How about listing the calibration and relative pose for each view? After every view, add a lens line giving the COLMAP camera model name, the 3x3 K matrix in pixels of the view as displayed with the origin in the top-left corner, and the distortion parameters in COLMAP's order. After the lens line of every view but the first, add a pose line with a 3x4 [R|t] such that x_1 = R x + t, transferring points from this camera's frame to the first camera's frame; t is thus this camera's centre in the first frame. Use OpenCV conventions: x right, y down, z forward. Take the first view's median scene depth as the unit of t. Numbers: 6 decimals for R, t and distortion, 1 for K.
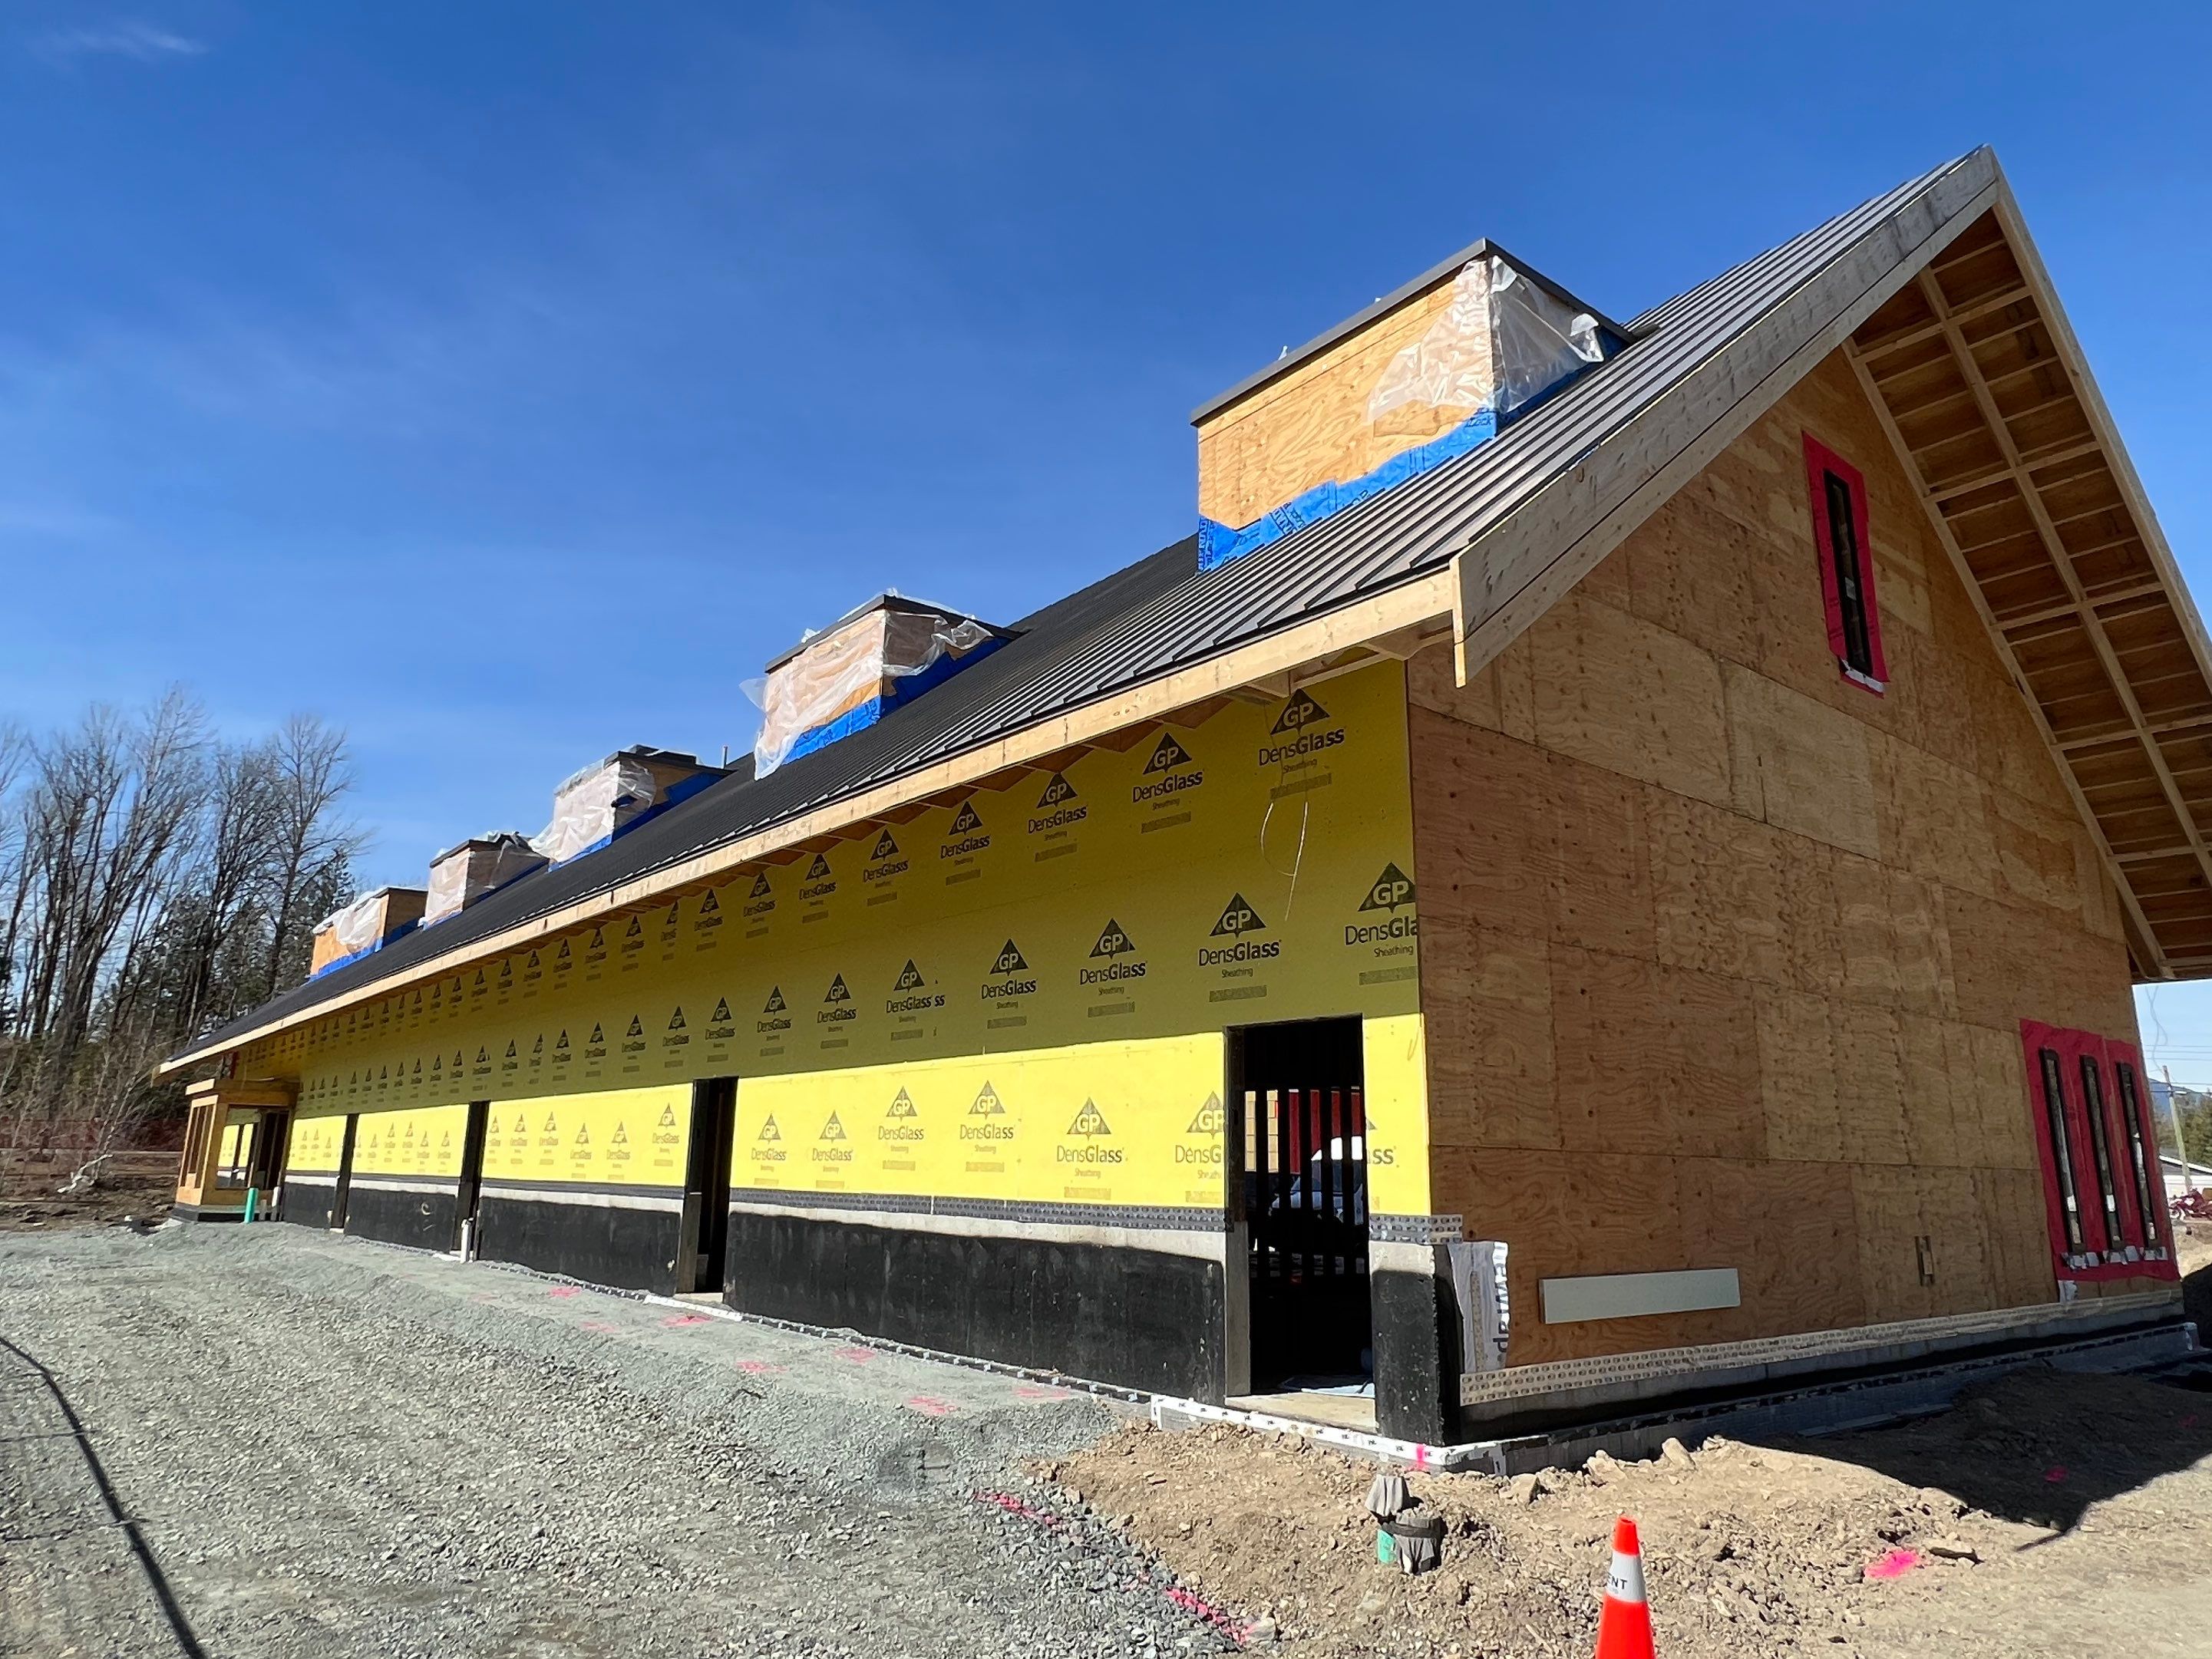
lens RADIAL K [[1400.5, 0, 1107.1], [0, 1400.5, 826.3], [0, 0, 1]] dist [0.006025, -0.000464]
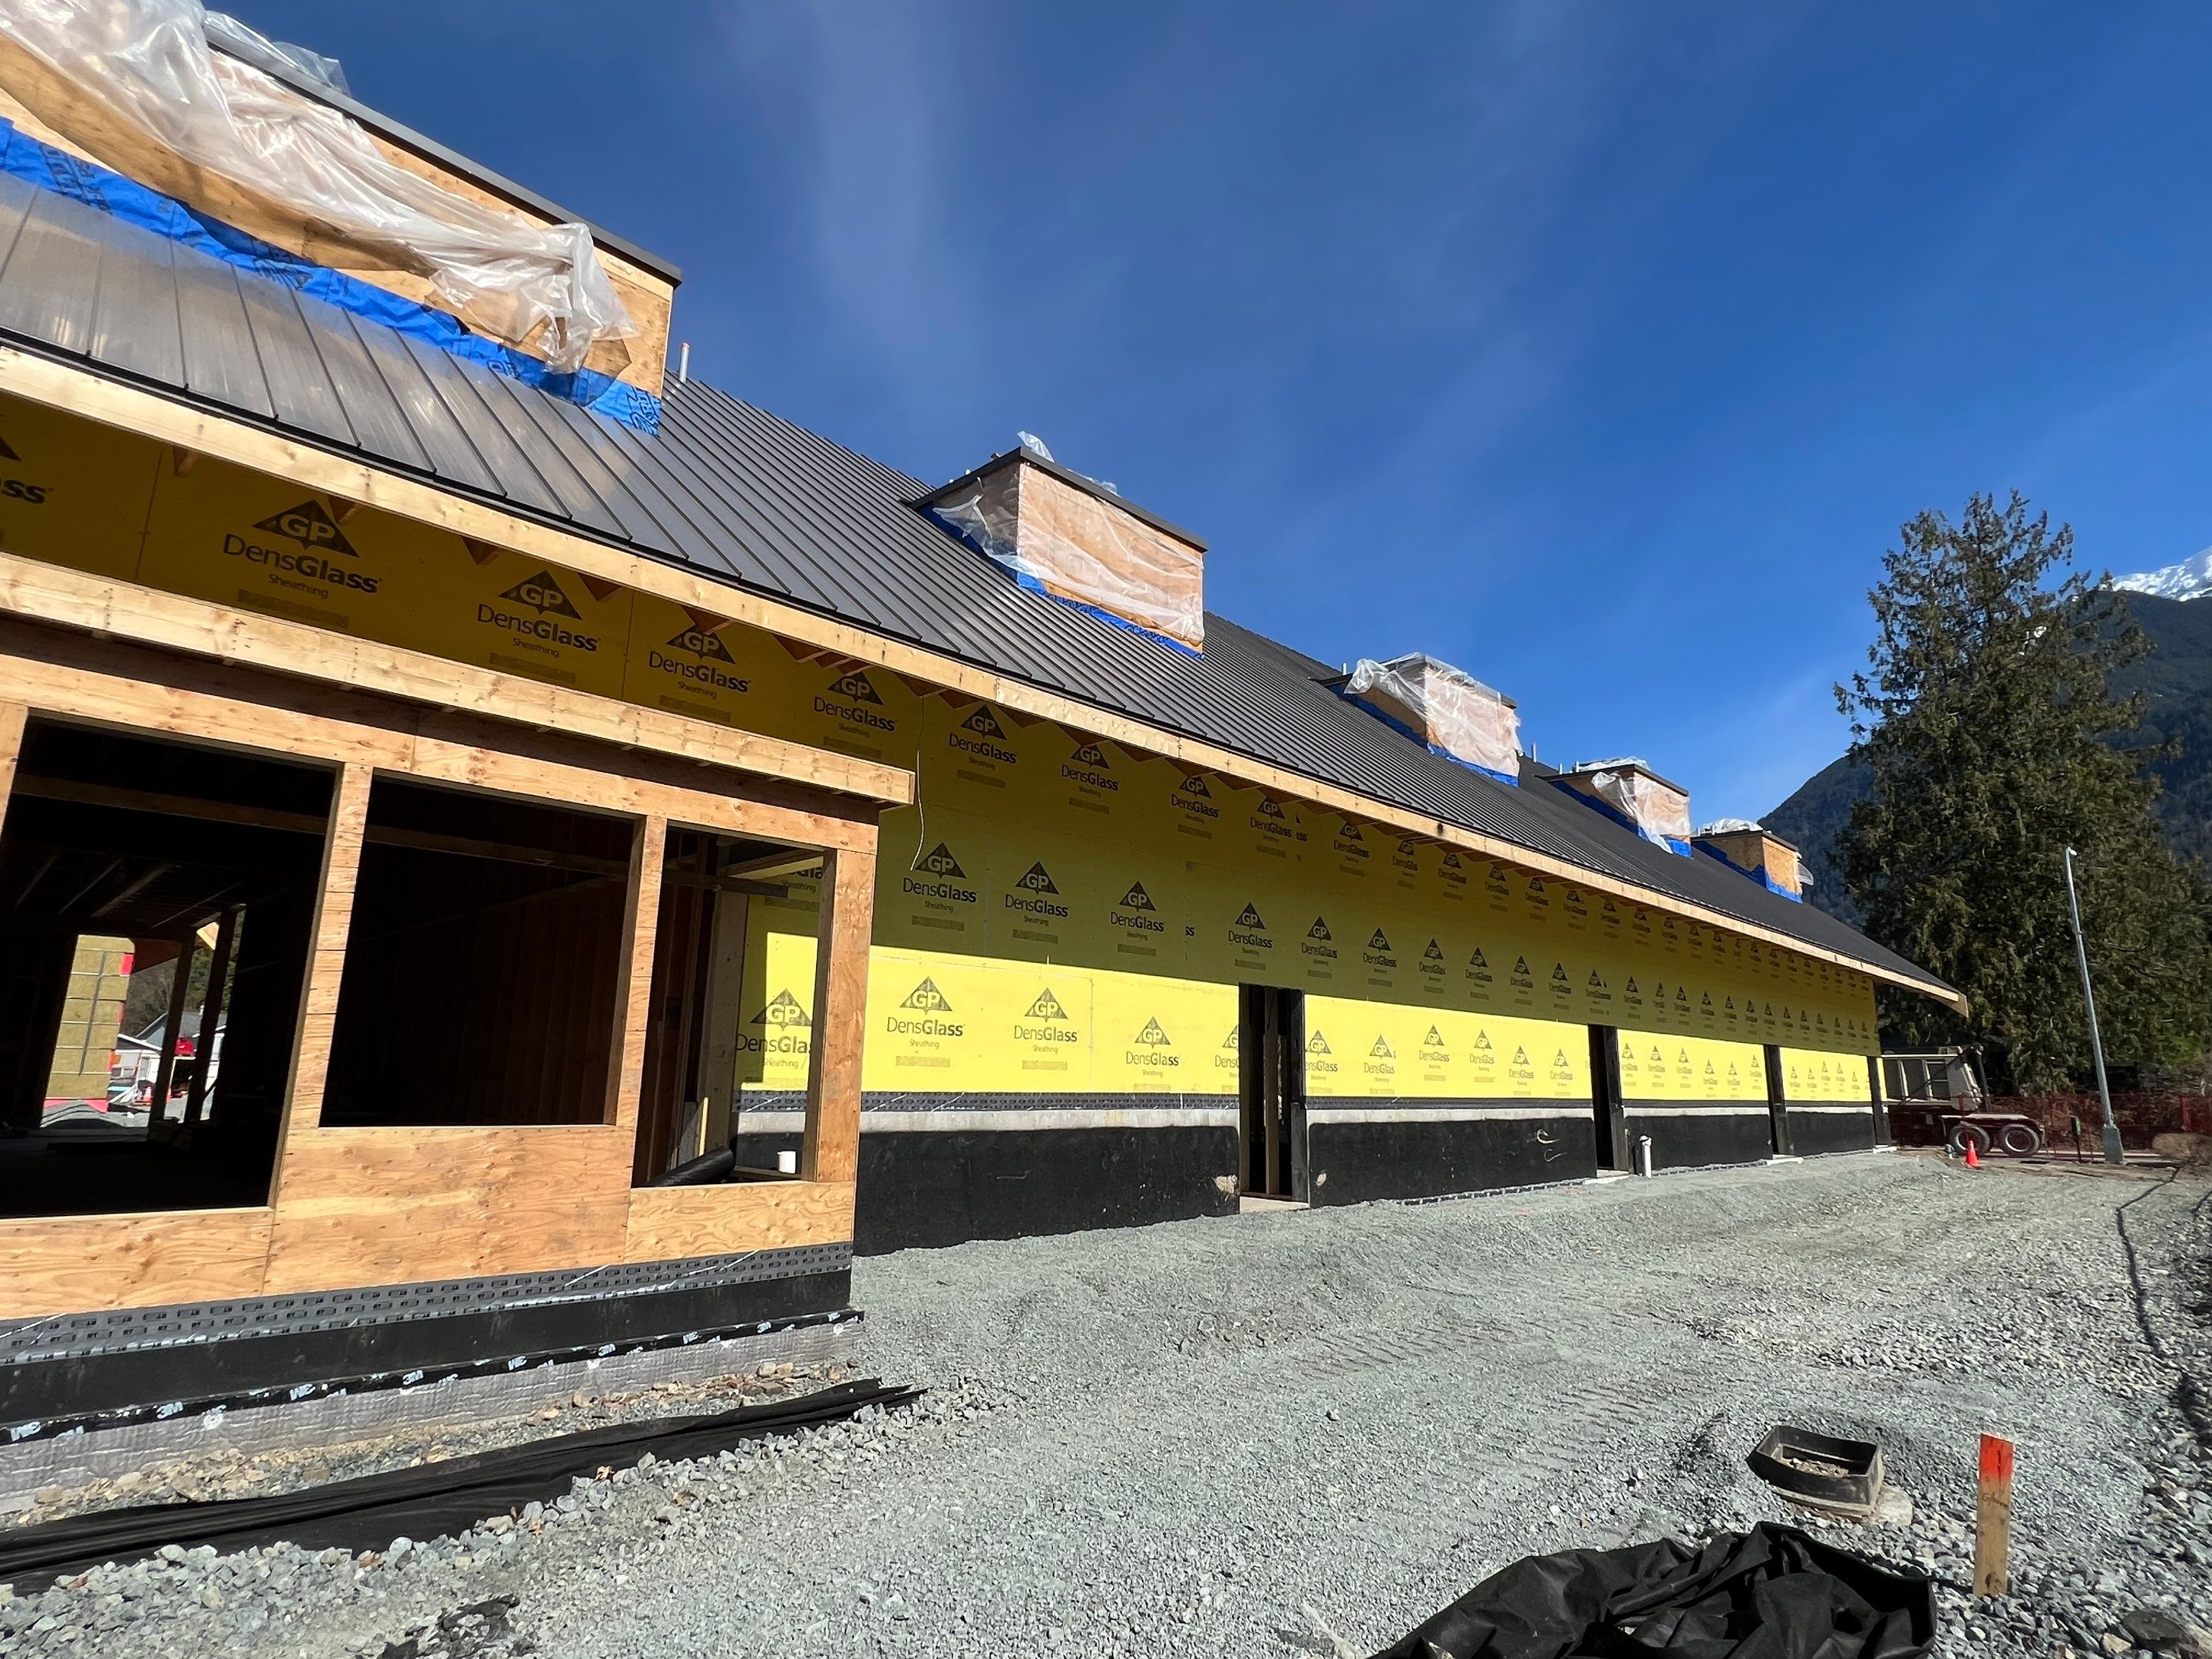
lens RADIAL K [[917.6, 0, 1036.4], [0, 917.6, 932.4], [0, 0, 1]] dist [-0.004654, 0.001887]
pose [[0.047137, 0.133521, 0.989924, -1.036843], [-0.266979, 0.956657, -0.116321, 0.291403], [-0.962549, -0.258806, 0.080741, 1.243765]]
